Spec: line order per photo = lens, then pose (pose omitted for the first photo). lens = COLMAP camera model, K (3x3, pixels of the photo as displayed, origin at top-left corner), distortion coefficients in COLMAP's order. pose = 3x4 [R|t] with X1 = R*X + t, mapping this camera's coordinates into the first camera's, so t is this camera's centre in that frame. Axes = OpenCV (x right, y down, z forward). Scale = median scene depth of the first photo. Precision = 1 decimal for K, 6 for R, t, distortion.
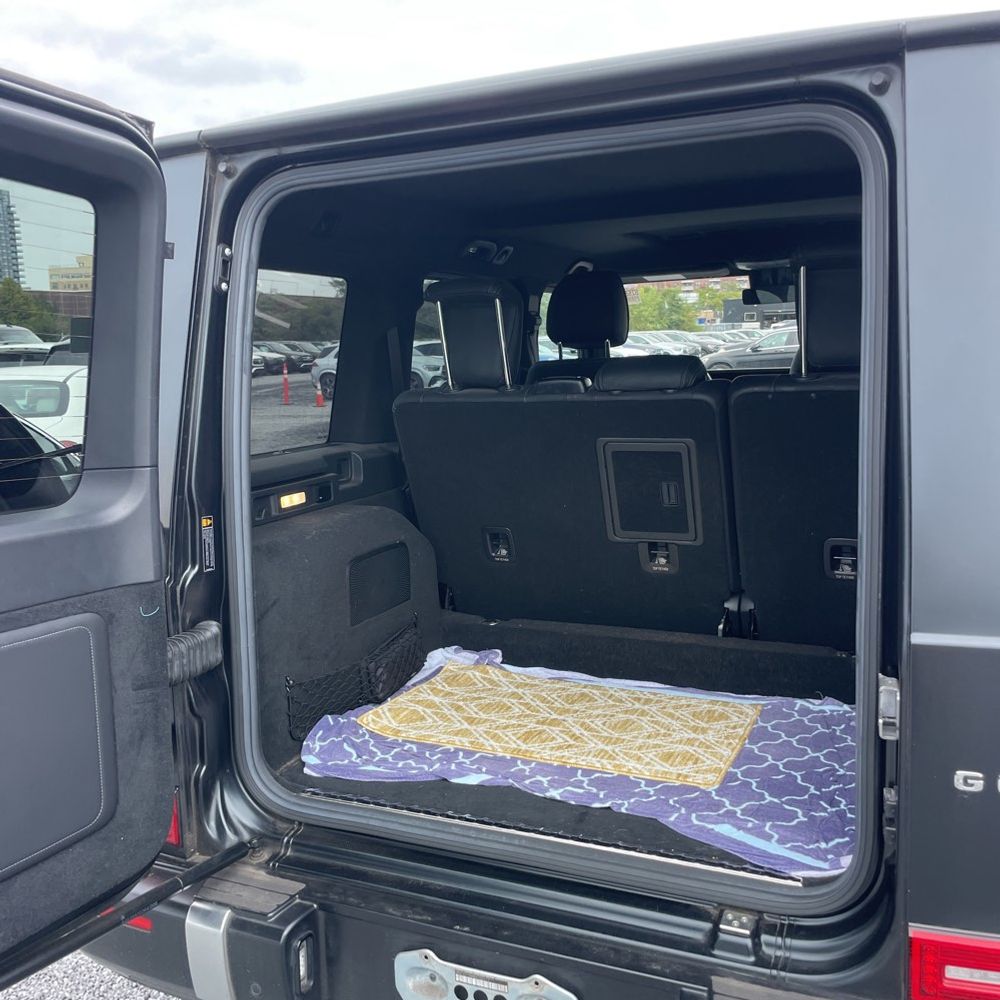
lens RADIAL K [[1016.4, 0, 489.1], [0, 1016.4, 486.4], [0, 0, 1]] dist [0.095892, -0.146411]
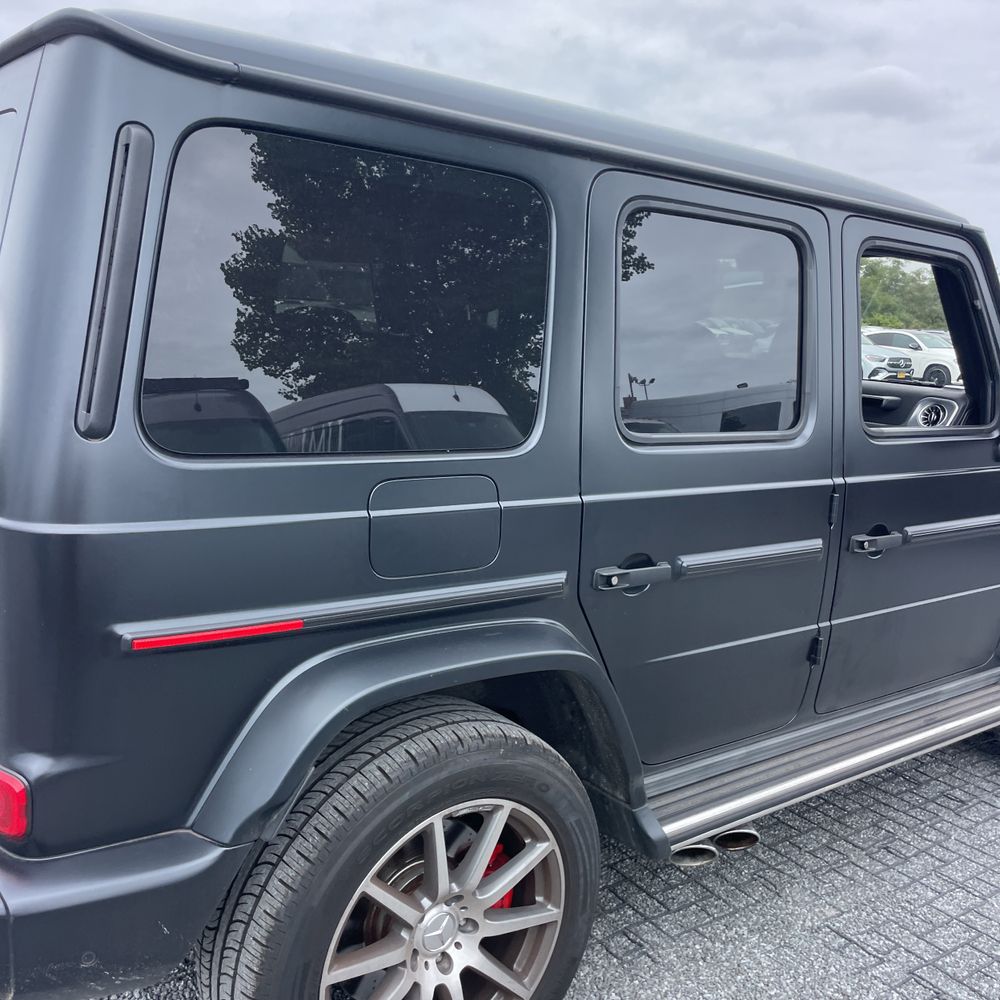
lens RADIAL K [[1004.4, 0, 513.2], [0, 1004.4, 483.1], [0, 0, 1]] dist [0.077052, -0.103407]
pose [[0.889995, 0.162079, -0.426191, 1.259091], [-0.153469, 0.986637, 0.054732, -0.042462], [0.429366, 0.016696, 0.902976, 0.116732]]
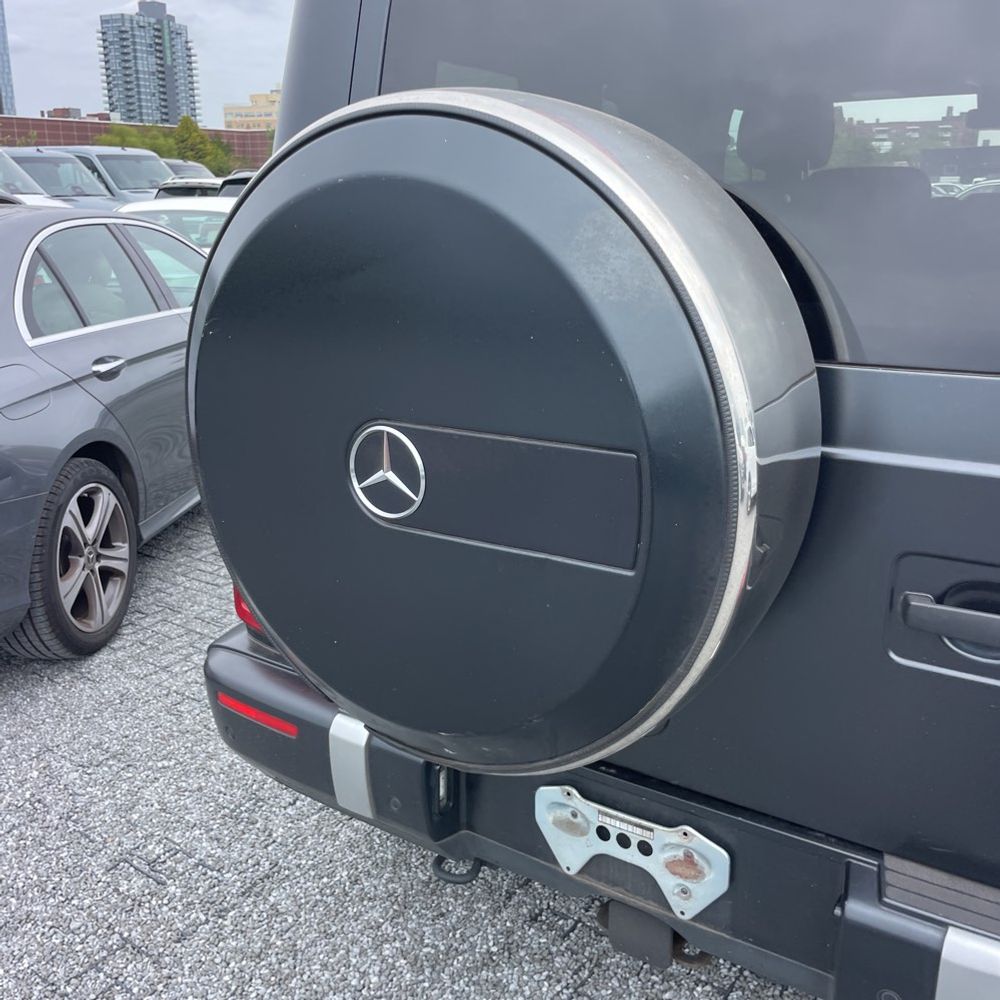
lens RADIAL K [[1016.4, 0, 489.1], [0, 1016.4, 486.4], [0, 0, 1]] dist [0.095892, -0.146411]
pose [[0.987409, 0.065450, -0.144016, -0.015414], [-0.044502, 0.988555, 0.144144, 0.038768], [0.151802, -0.135920, 0.979021, 0.092303]]
